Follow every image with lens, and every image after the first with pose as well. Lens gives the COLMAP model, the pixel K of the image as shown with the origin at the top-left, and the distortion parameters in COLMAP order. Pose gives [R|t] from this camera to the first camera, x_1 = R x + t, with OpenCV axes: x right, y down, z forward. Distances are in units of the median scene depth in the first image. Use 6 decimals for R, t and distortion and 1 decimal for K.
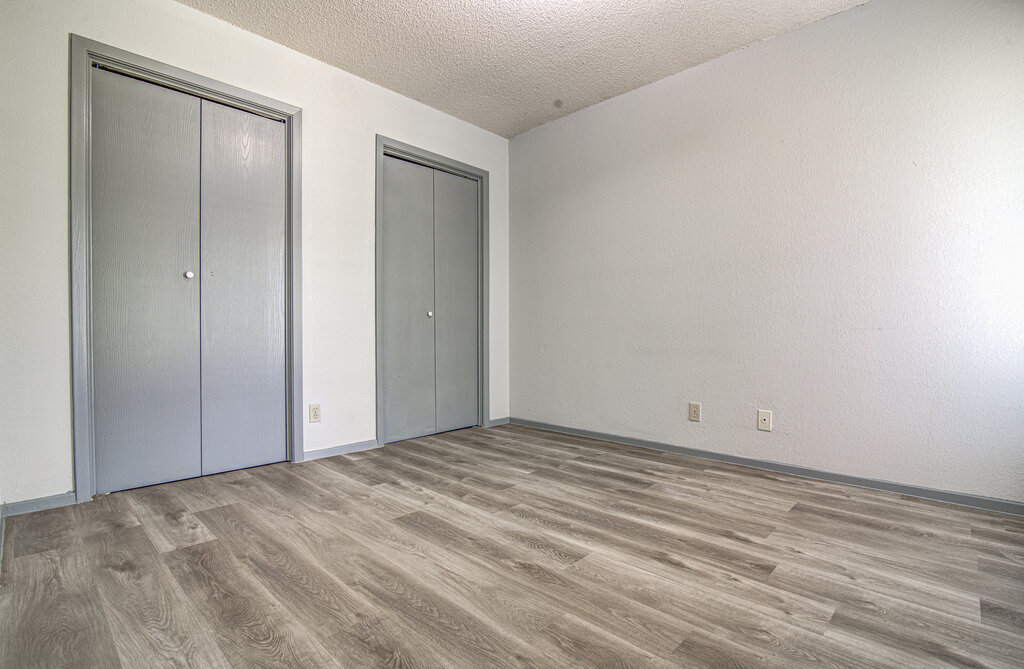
lens RADIAL K [[479.9, 0, 512.6], [0, 479.9, 334.6], [0, 0, 1]] dist [-0.011653, -0.000750]
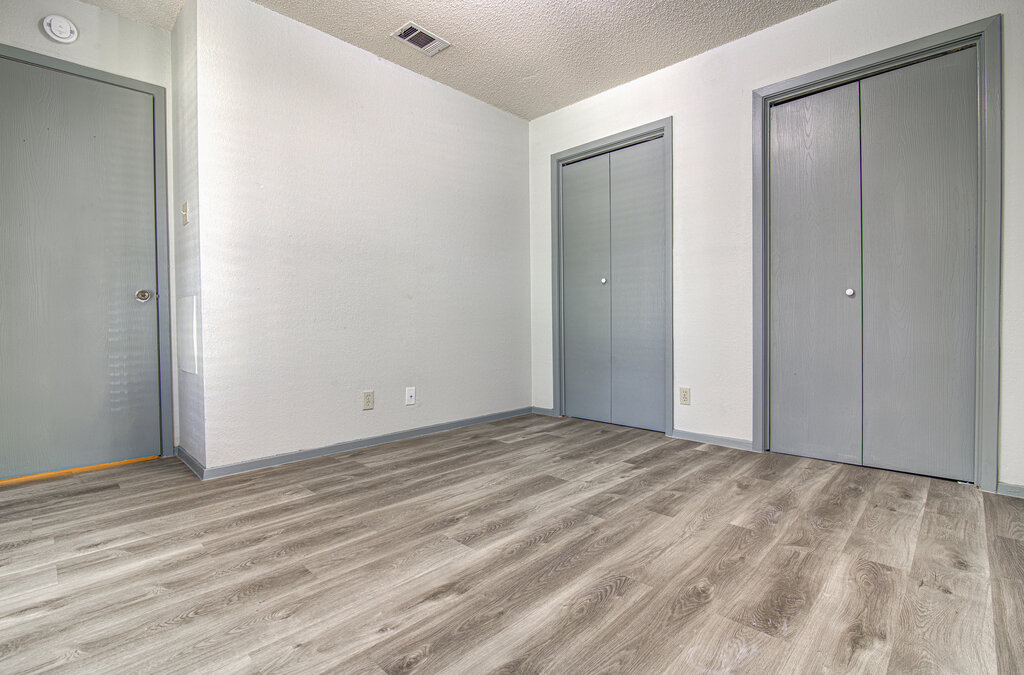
lens RADIAL K [[476.0, 0, 512.8], [0, 476.0, 333.1], [0, 0, 1]] dist [-0.011683, 0.000095]
pose [[-0.018676, 0.018134, -0.999661, 0.874745], [0.003694, 0.999830, 0.018068, 0.006724], [0.999819, -0.003356, -0.018740, 0.871156]]
